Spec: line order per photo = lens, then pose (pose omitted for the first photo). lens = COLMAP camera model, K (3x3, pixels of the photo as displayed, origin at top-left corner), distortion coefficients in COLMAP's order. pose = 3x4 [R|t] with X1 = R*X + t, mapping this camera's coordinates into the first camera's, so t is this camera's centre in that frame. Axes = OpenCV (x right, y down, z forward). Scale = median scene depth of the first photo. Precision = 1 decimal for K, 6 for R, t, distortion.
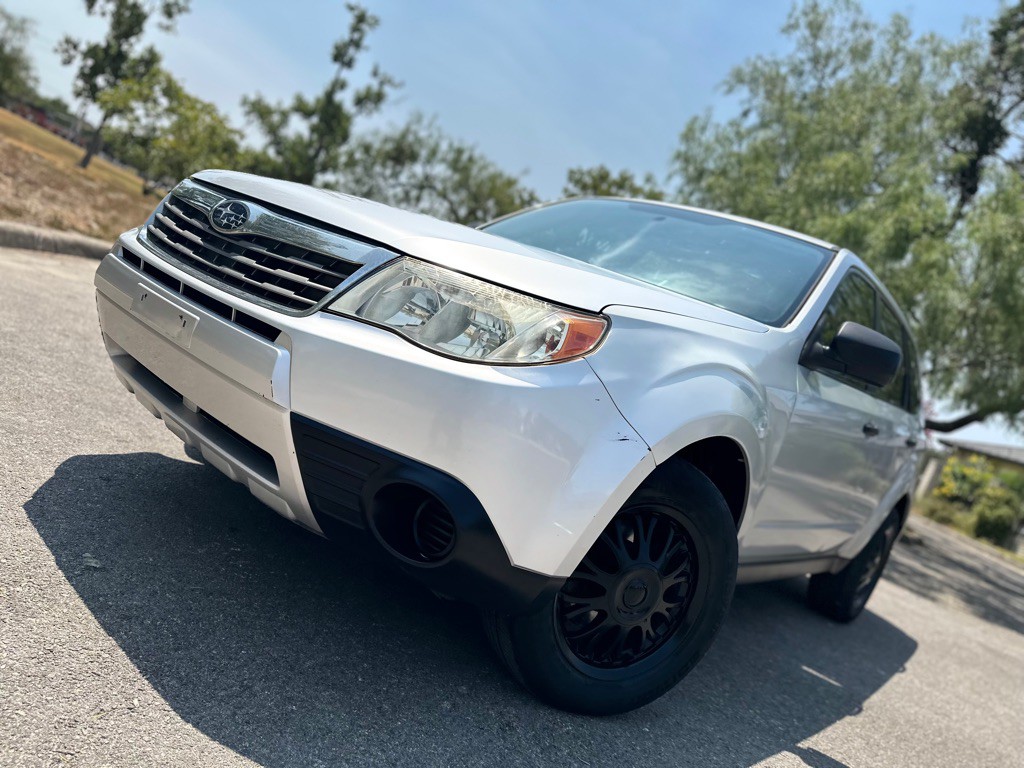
lens RADIAL K [[724.6, 0, 506.4], [0, 724.6, 379.4], [0, 0, 1]] dist [0.024694, -0.032232]
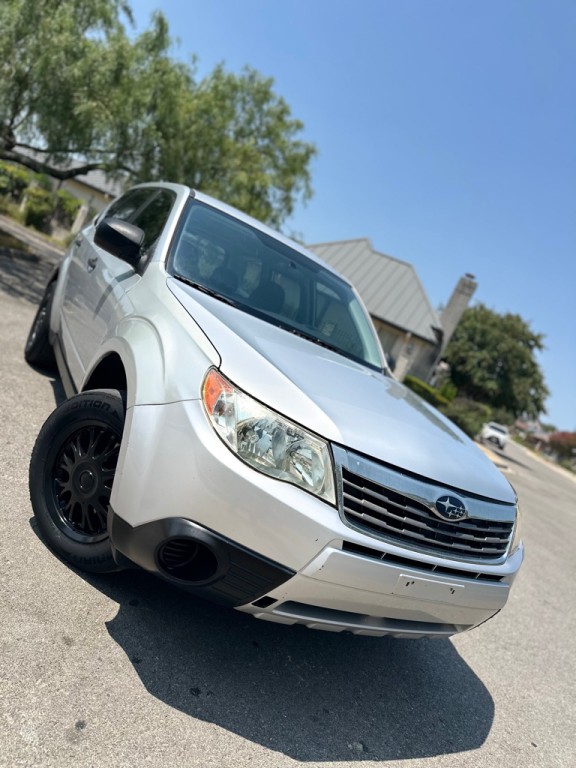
lens RADIAL K [[543.5, 0, 283.9], [0, 543.5, 389.9], [0, 0, 1]] dist [0.024694, -0.032232]
pose [[0.469334, -0.293277, 0.832895, -0.185222], [-0.209215, 0.879444, 0.427560, -0.111521], [-0.857878, -0.374923, 0.351395, 0.135881]]
